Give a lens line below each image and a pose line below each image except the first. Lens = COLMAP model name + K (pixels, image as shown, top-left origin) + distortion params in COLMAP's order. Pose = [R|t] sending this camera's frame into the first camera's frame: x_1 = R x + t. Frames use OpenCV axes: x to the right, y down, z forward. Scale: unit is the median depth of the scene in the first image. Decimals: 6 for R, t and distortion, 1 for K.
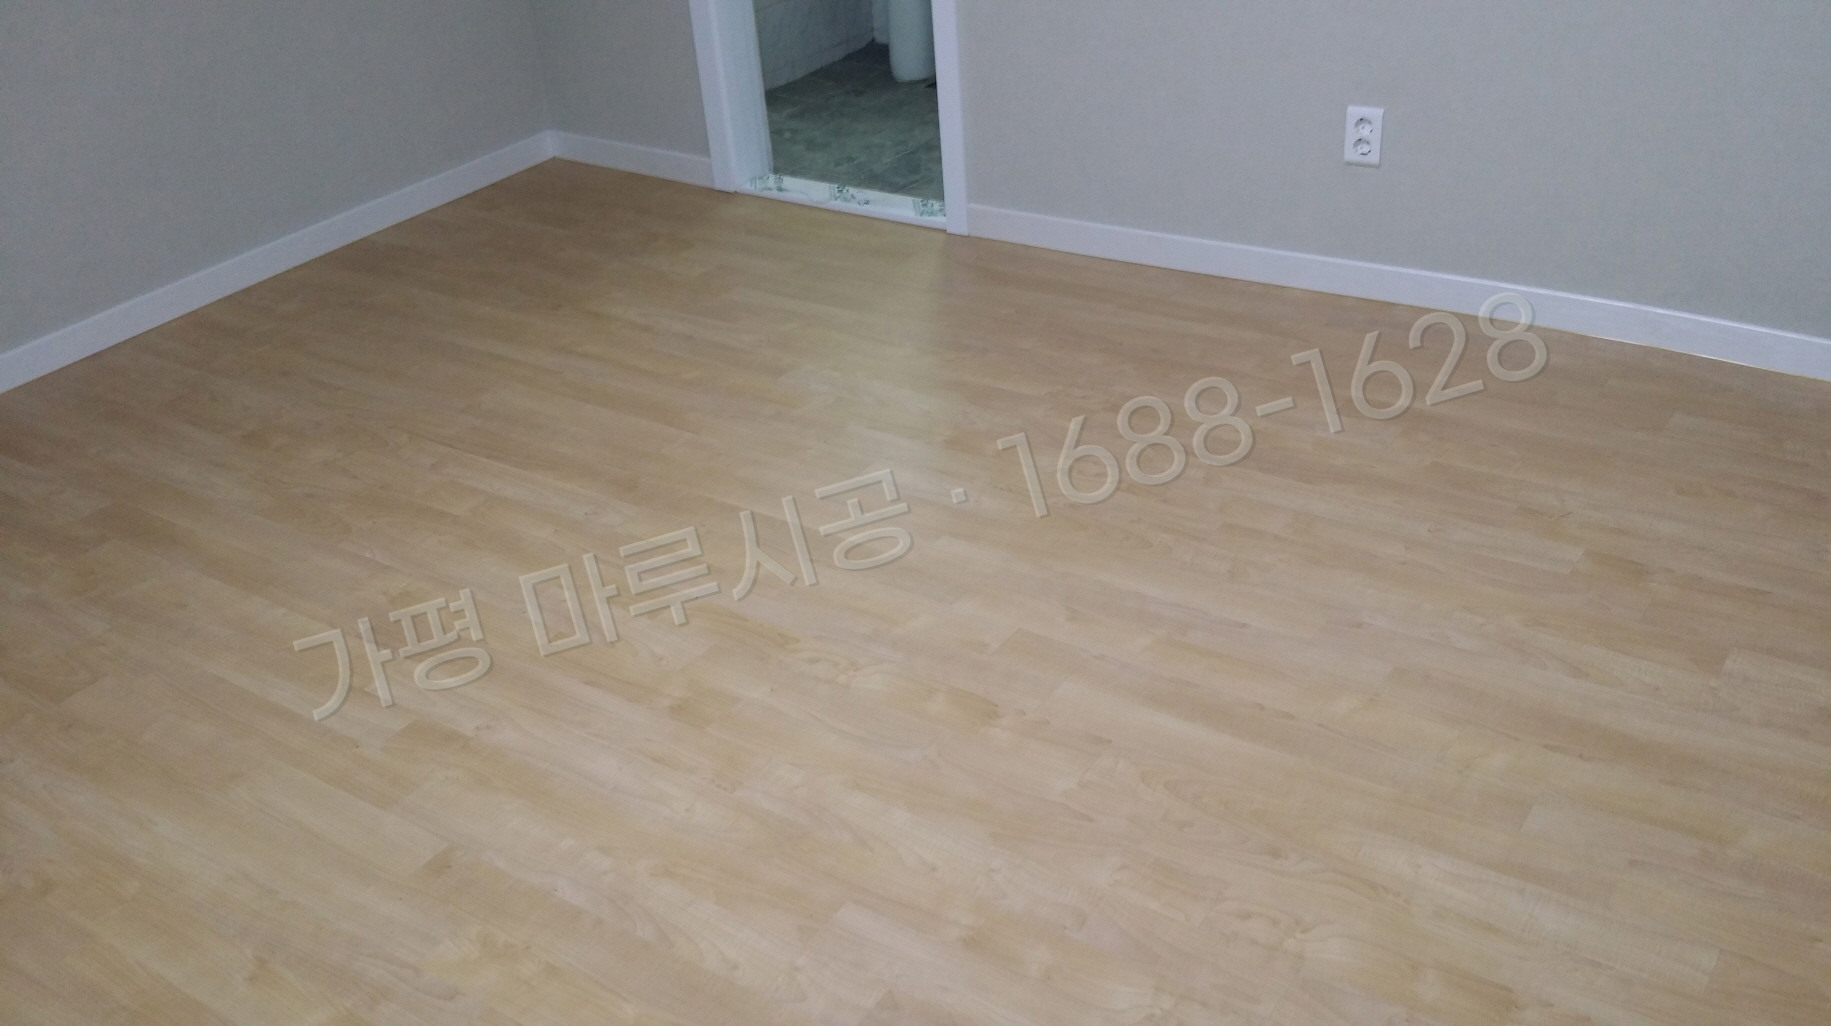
lens RADIAL K [[1698.8, 0, 919.7], [0, 1698.8, 535.7], [0, 0, 1]] dist [0.118258, -0.300344]
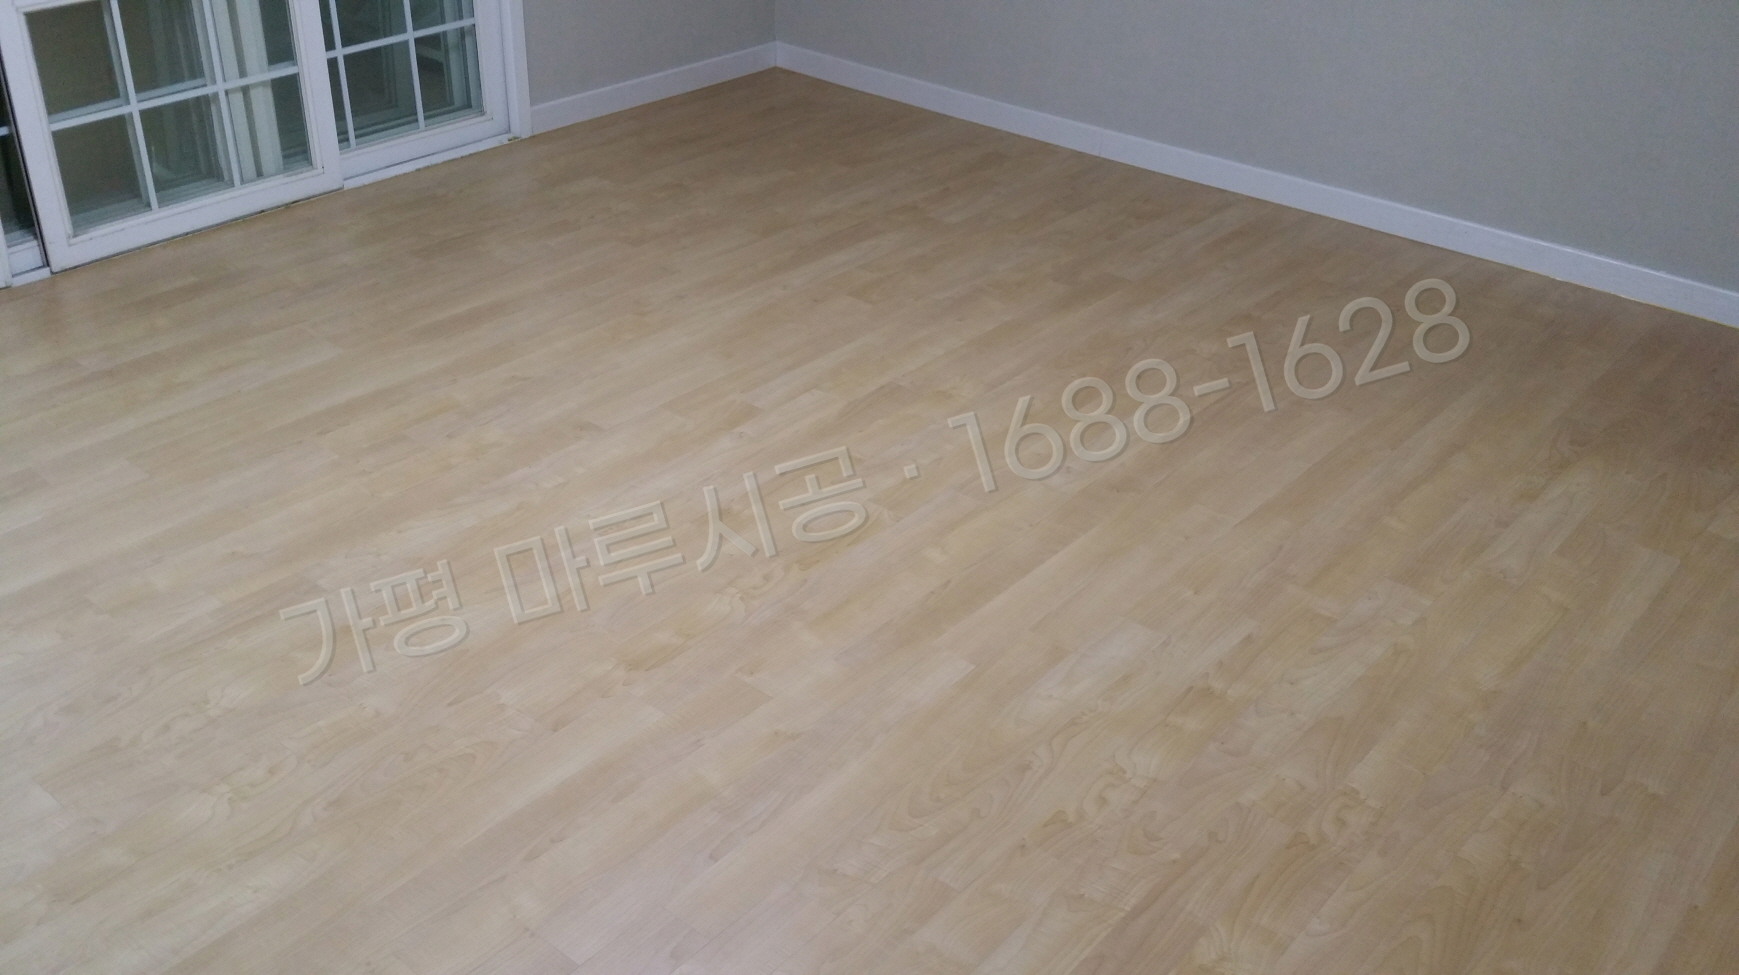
lens RADIAL K [[1613.4, 0, 873.5], [0, 1613.4, 509.1], [0, 0, 1]] dist [0.118258, -0.300344]
pose [[-0.093924, 0.569294, -0.816751, 0.822835], [-0.522467, 0.670148, 0.527191, -0.587644], [0.847471, 0.476241, 0.234495, 0.883371]]
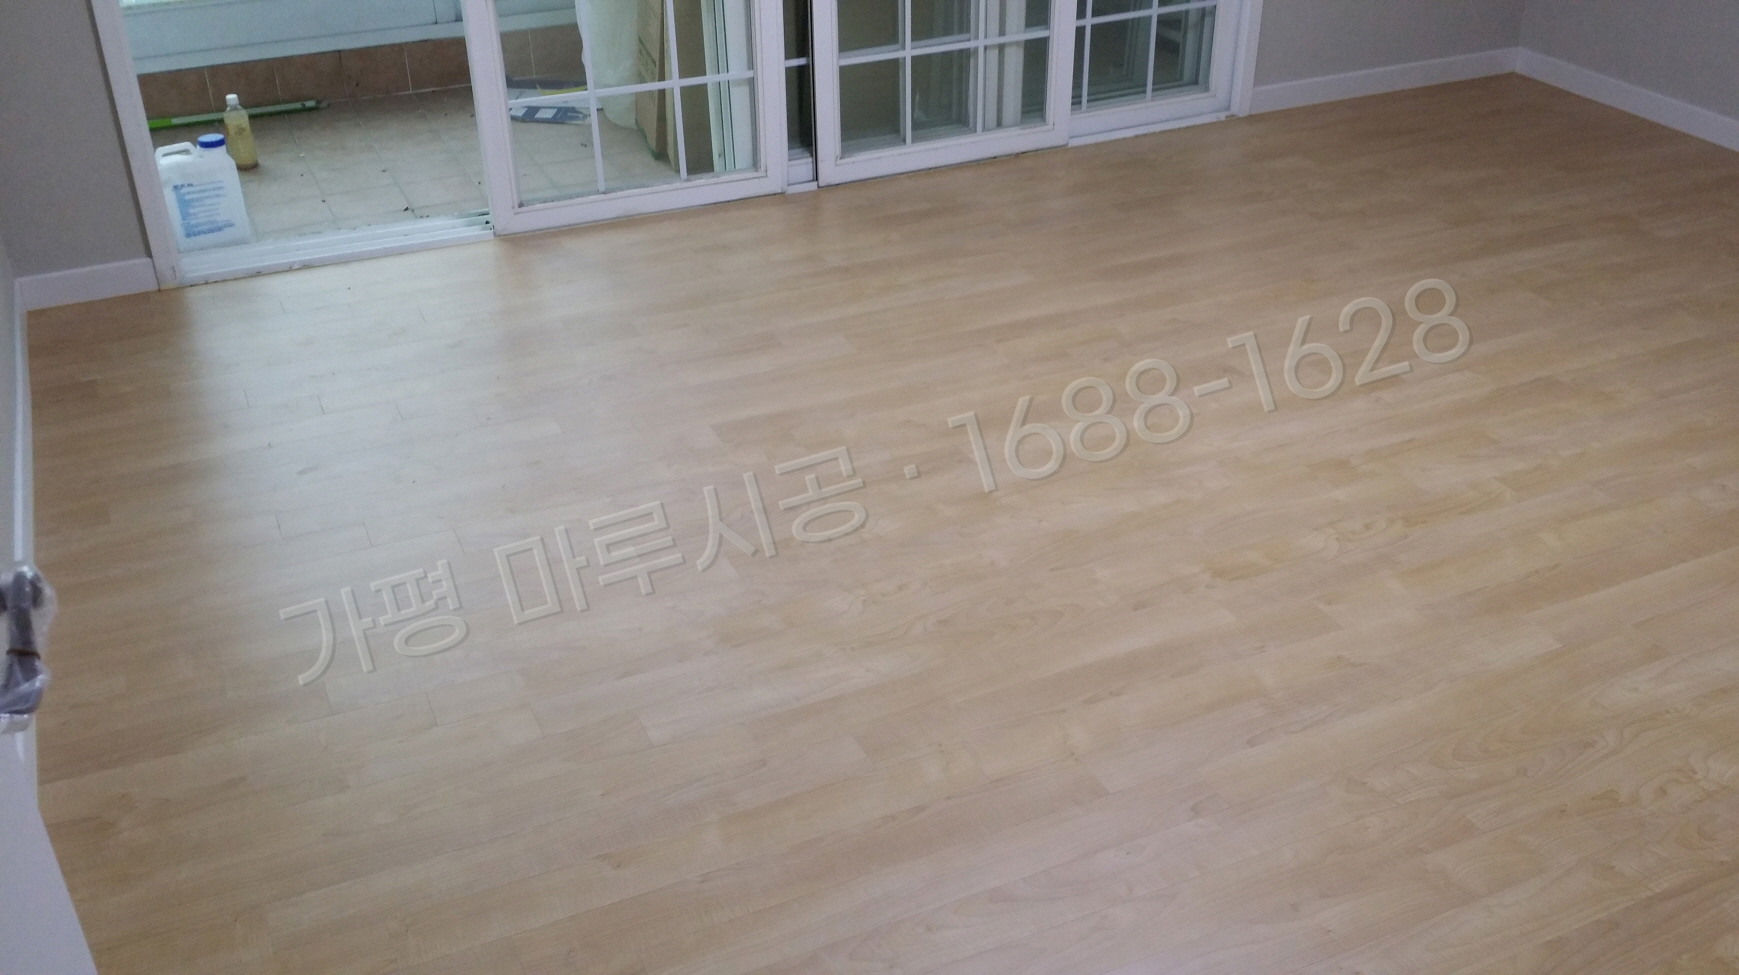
lens RADIAL K [[1613.4, 0, 873.5], [0, 1613.4, 509.1], [0, 0, 1]] dist [0.118258, -0.300344]
pose [[-0.513419, 0.500324, -0.697192, 0.930721], [-0.389787, 0.587831, 0.708887, -0.621910], [0.764505, 0.635712, -0.106784, 0.952628]]
